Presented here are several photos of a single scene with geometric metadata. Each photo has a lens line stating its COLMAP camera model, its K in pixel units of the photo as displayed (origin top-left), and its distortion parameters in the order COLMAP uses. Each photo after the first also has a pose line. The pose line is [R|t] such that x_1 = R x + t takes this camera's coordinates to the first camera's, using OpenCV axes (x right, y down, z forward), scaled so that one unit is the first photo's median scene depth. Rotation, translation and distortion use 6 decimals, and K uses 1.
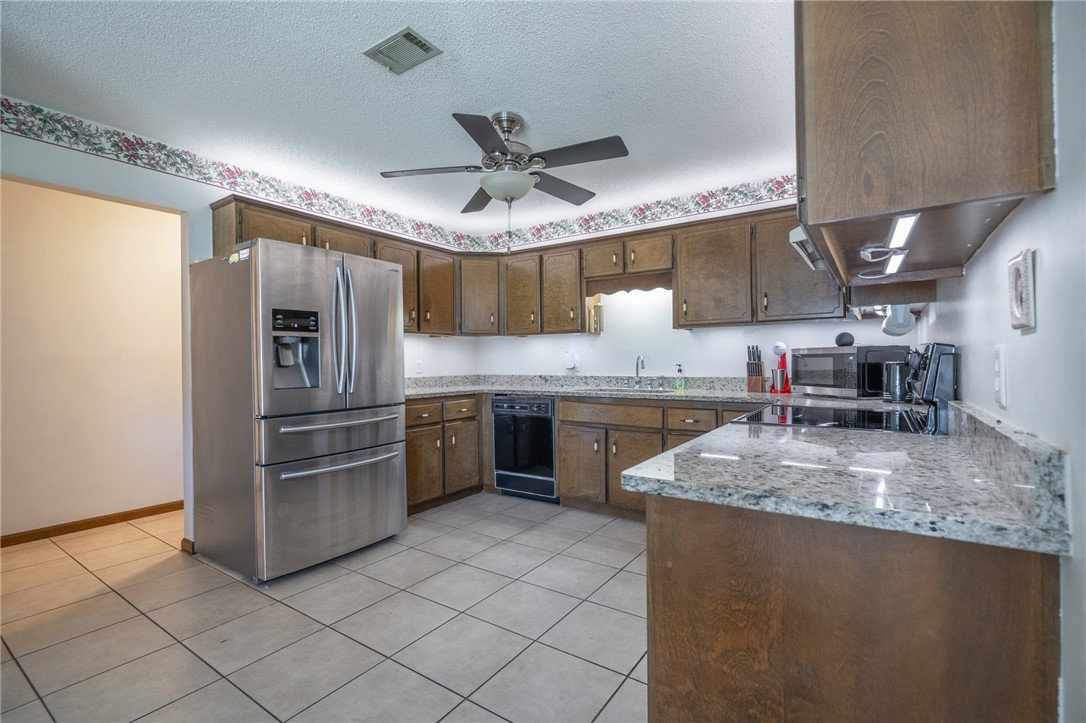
lens RADIAL K [[496.7, 0, 540.2], [0, 496.7, 361.1], [0, 0, 1]] dist [-0.004985, 0.001716]
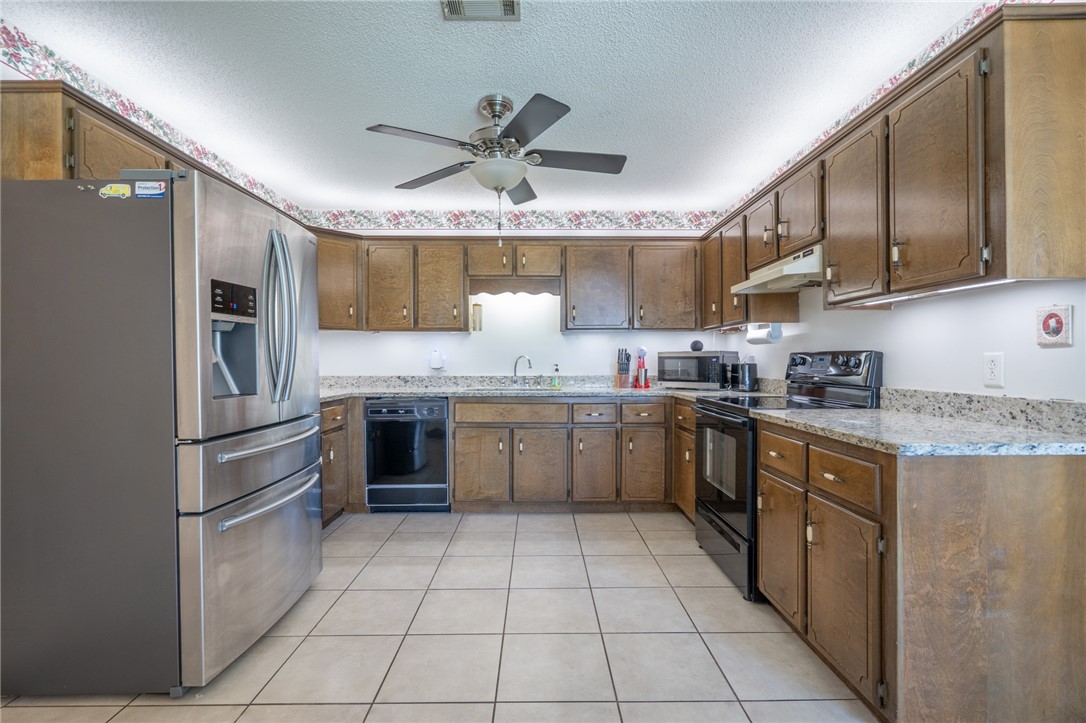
lens RADIAL K [[496.7, 0, 543.9], [0, 496.7, 361.7], [0, 0, 1]] dist [-0.004985, 0.001716]
pose [[0.814338, 0.006759, 0.580351, -0.423256], [-0.006550, 0.999976, -0.002456, 0.004114], [-0.580354, -0.001801, 0.814363, 0.141835]]
